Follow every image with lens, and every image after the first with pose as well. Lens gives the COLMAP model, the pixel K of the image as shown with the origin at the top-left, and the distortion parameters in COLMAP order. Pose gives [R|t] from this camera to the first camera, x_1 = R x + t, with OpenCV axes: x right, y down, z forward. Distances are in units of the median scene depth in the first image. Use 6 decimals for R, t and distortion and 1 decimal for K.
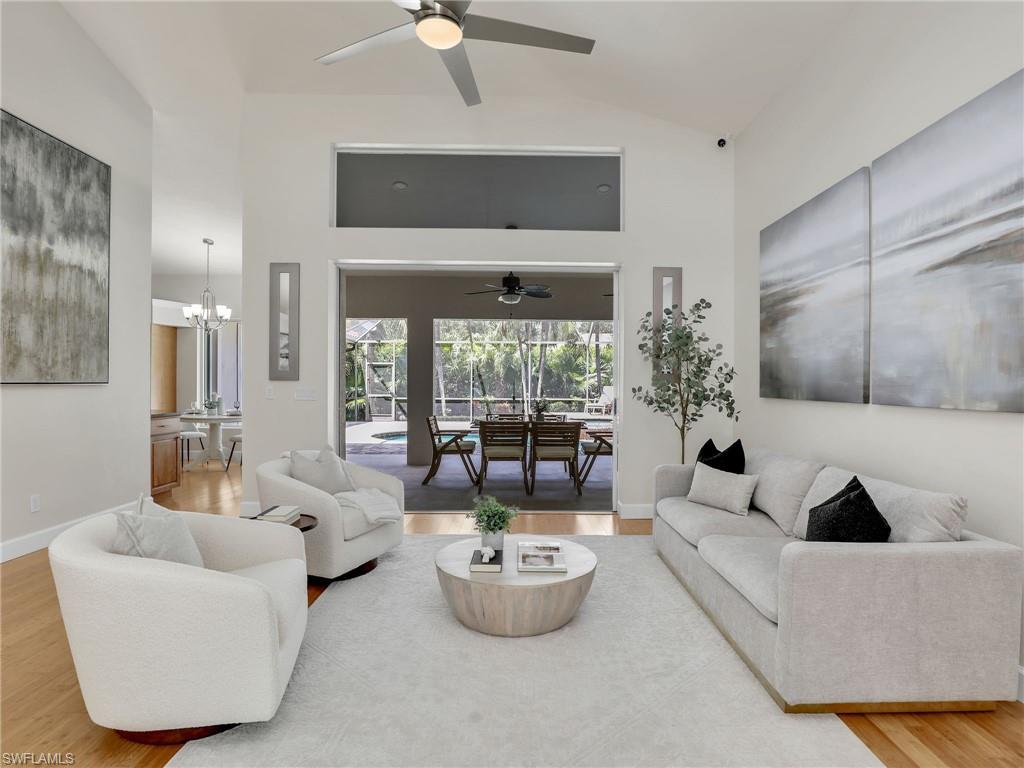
lens RADIAL K [[551.6, 0, 523.1], [0, 551.6, 390.2], [0, 0, 1]] dist [-0.027610, 0.001902]
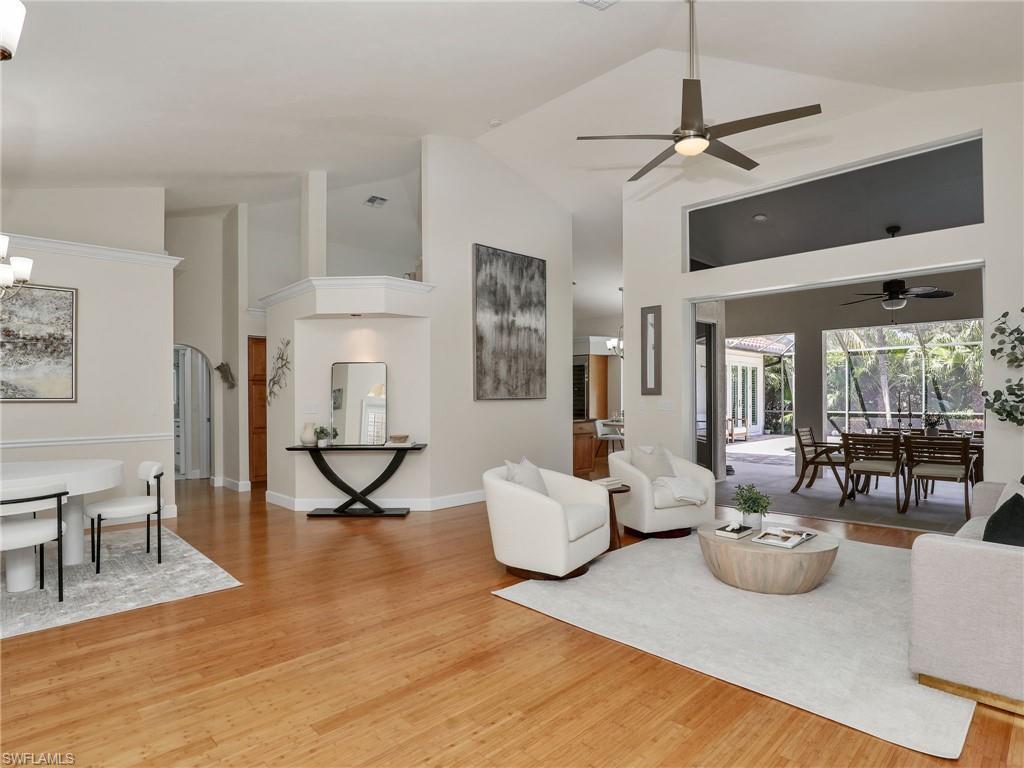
lens RADIAL K [[561.5, 0, 496.0], [0, 561.5, 394.4], [0, 0, 1]] dist [-0.030146, 0.000250]
pose [[0.674735, -0.014453, -0.737918, 0.358980], [0.001522, 0.999833, -0.018191, 0.004459], [0.738058, 0.011151, 0.674645, -0.213768]]
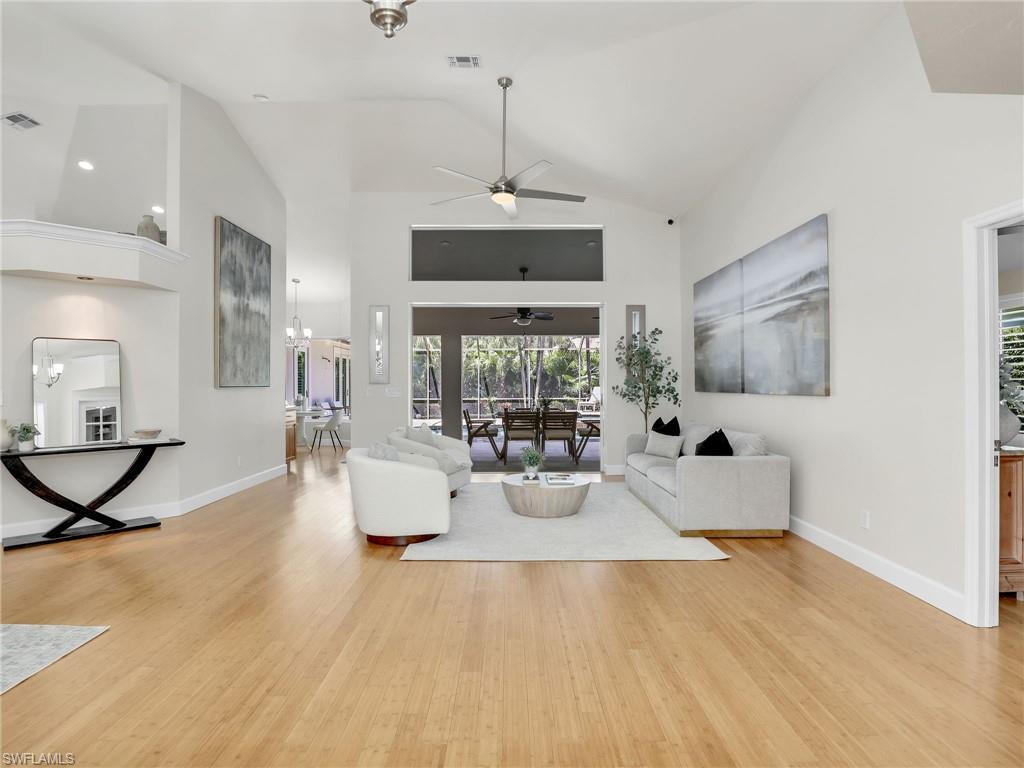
lens RADIAL K [[545.2, 0, 508.7], [0, 545.2, 379.4], [0, 0, 1]] dist [-0.028928, 0.000098]
pose [[0.999898, -0.010215, -0.009994, -0.079611], [0.009975, 0.999668, -0.023751, 0.010567], [0.010233, 0.023649, 0.999668, -0.561048]]
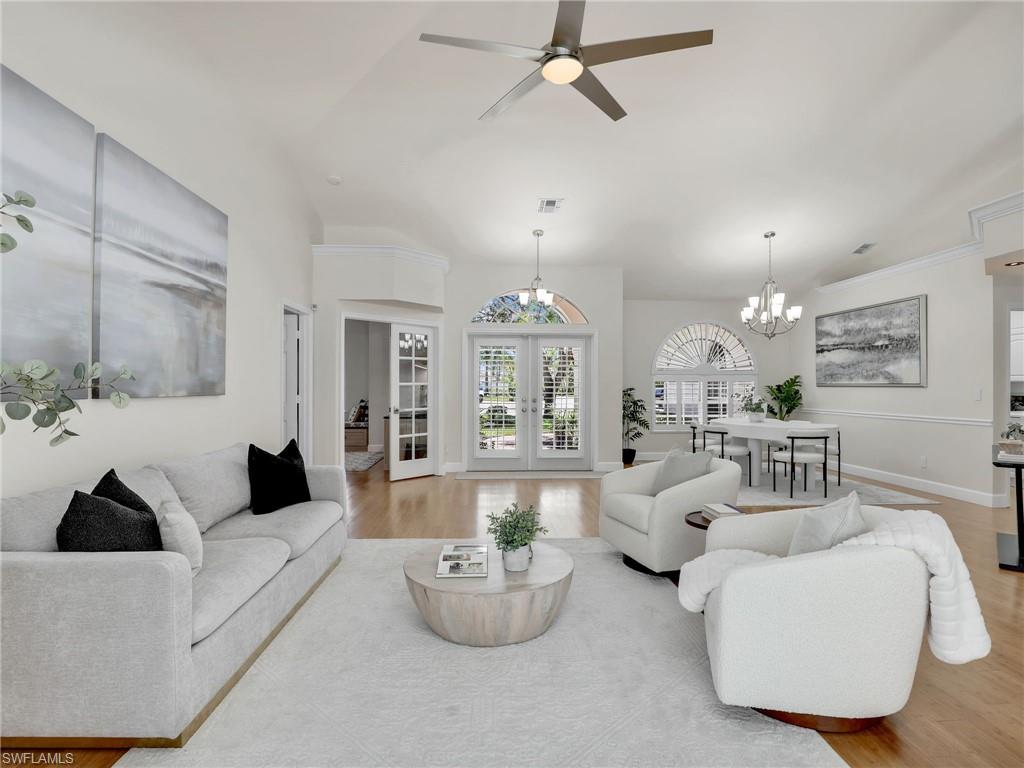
lens RADIAL K [[545.2, 0, 508.7], [0, 545.2, 379.4], [0, 0, 1]] dist [-0.028928, 0.000098]
pose [[-0.999430, -0.011491, -0.031747, -0.009390], [-0.011484, 0.999934, -0.000406, -0.010307], [0.031749, -0.000041, -0.999496, 1.399571]]
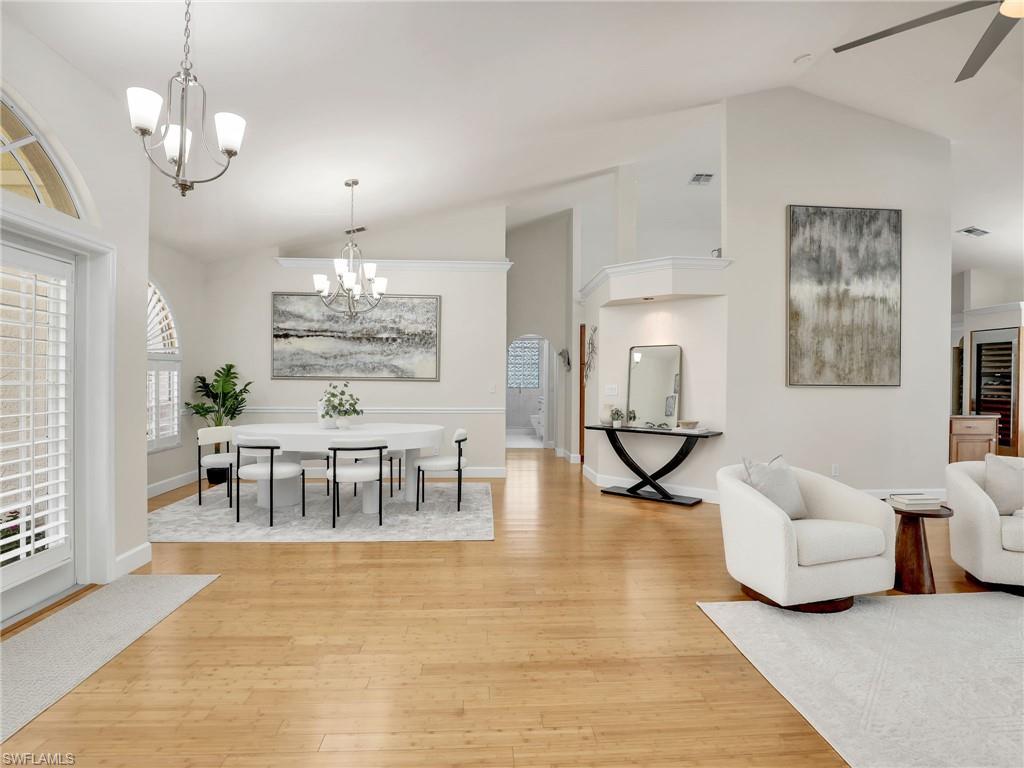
lens RADIAL K [[545.2, 0, 508.7], [0, 545.2, 379.4], [0, 0, 1]] dist [-0.028928, 0.000098]
pose [[0.046250, -0.008213, -0.998896, 0.438391], [-0.021380, 0.999729, -0.009210, 0.002621], [0.998701, 0.021783, 0.046062, 0.064929]]
